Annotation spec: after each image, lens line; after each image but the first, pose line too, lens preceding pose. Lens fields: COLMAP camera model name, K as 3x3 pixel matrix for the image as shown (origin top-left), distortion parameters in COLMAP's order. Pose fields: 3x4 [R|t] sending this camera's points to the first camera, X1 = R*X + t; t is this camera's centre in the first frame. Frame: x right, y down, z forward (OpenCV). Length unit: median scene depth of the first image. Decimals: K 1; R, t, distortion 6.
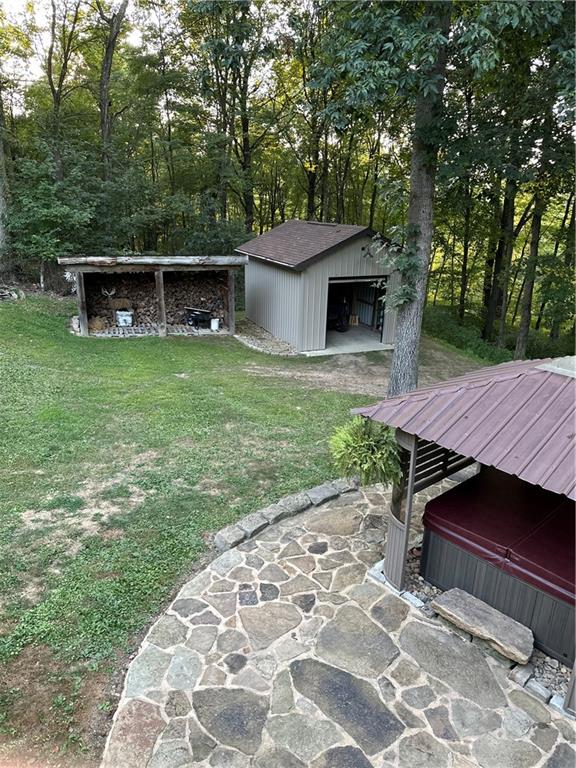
lens RADIAL K [[490.6, 0, 288.0], [0, 490.6, 384.0], [0, 0, 1]] dist [0.001406, -0.000134]
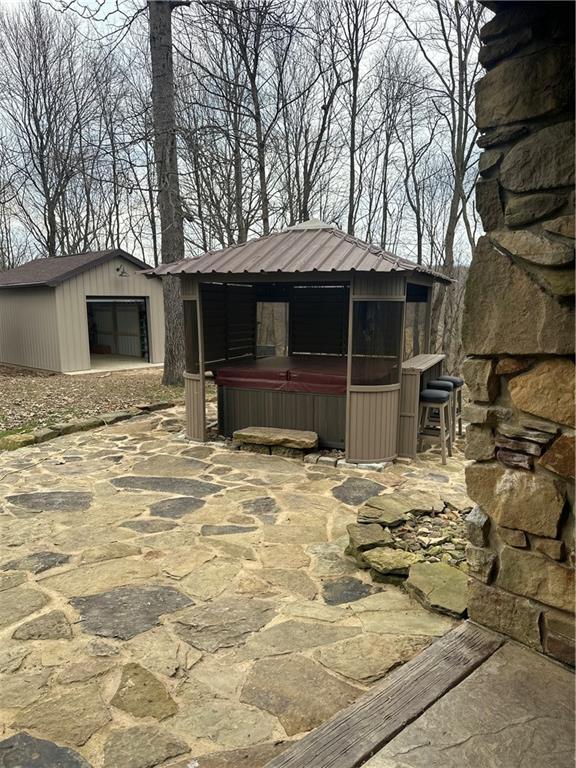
lens RADIAL K [[490.6, 0, 288.0], [0, 490.6, 384.0], [0, 0, 1]] dist [0.001406, -0.000134]
pose [[0.883217, -0.108307, 0.456287, -0.088928], [0.179735, 0.976847, -0.116037, 0.474531], [-0.433155, 0.184497, 0.882234, -0.048716]]
